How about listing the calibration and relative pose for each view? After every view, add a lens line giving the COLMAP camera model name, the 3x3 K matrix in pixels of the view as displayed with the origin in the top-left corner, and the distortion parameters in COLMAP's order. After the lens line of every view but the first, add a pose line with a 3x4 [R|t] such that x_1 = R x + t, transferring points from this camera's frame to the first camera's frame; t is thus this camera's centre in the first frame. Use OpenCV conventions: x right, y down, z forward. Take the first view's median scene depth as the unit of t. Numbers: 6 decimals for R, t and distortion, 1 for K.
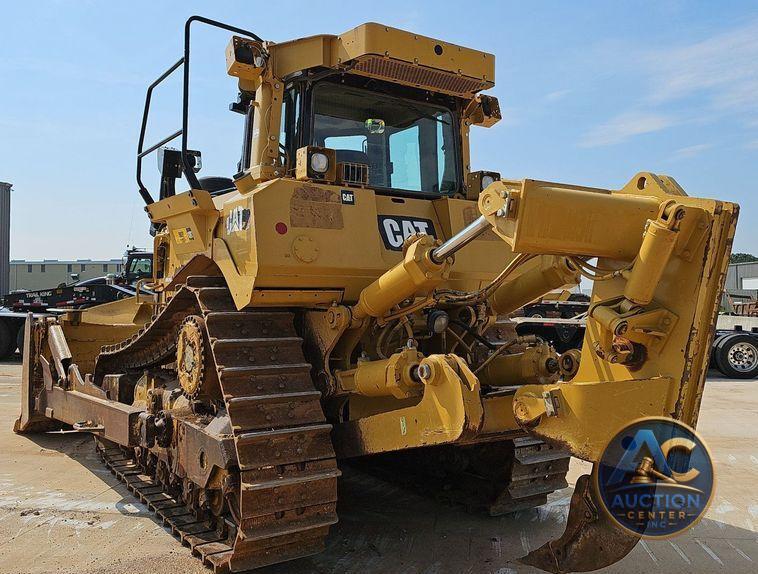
lens RADIAL K [[661.4, 0, 379.0], [0, 661.4, 287.0], [0, 0, 1]] dist [0.040110, -0.000365]
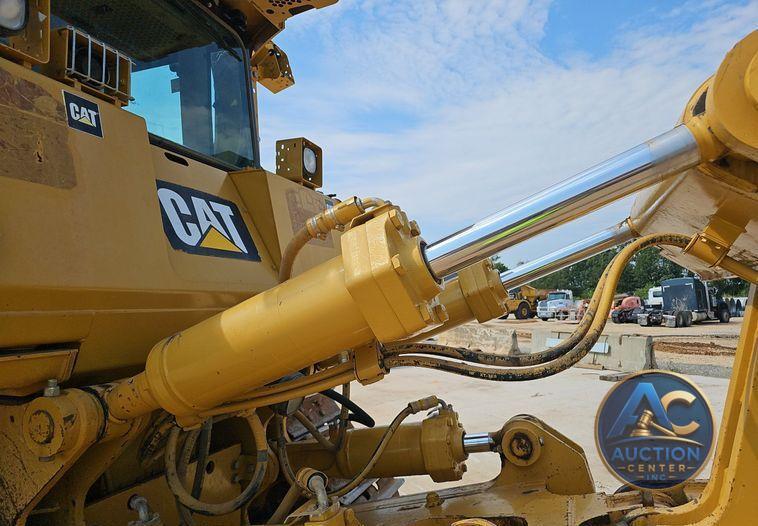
lens RADIAL K [[500.9, 0, 383.4], [0, 500.9, 277.4], [0, 0, 1]] dist [0.039119, -0.021463]
pose [[0.803462, 0.015301, 0.595160, -0.083065], [0.011744, 0.999068, -0.041538, -0.021000], [-0.595241, 0.040364, 0.802533, 0.645682]]
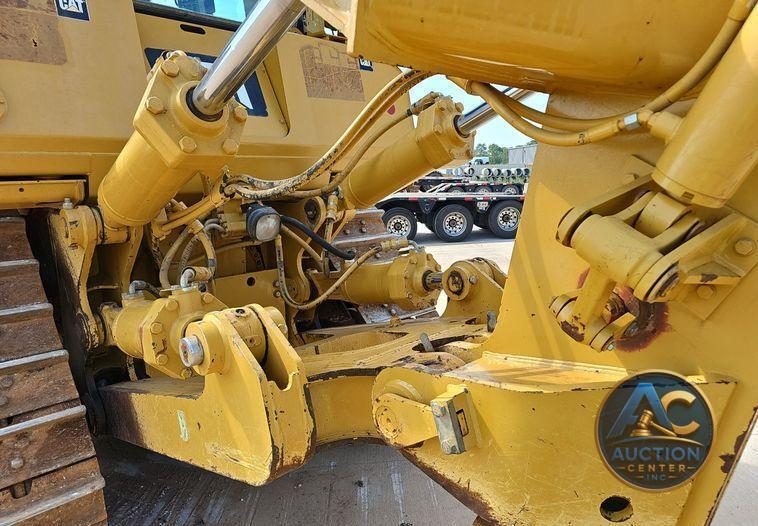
lens RADIAL K [[500.9, 0, 383.4], [0, 500.9, 277.4], [0, 0, 1]] dist [0.039119, -0.021463]
pose [[0.979989, -0.063308, 0.188717, 0.111261], [0.022085, 0.976802, 0.213002, 0.000624], [-0.197824, -0.204572, 0.958653, 0.501506]]
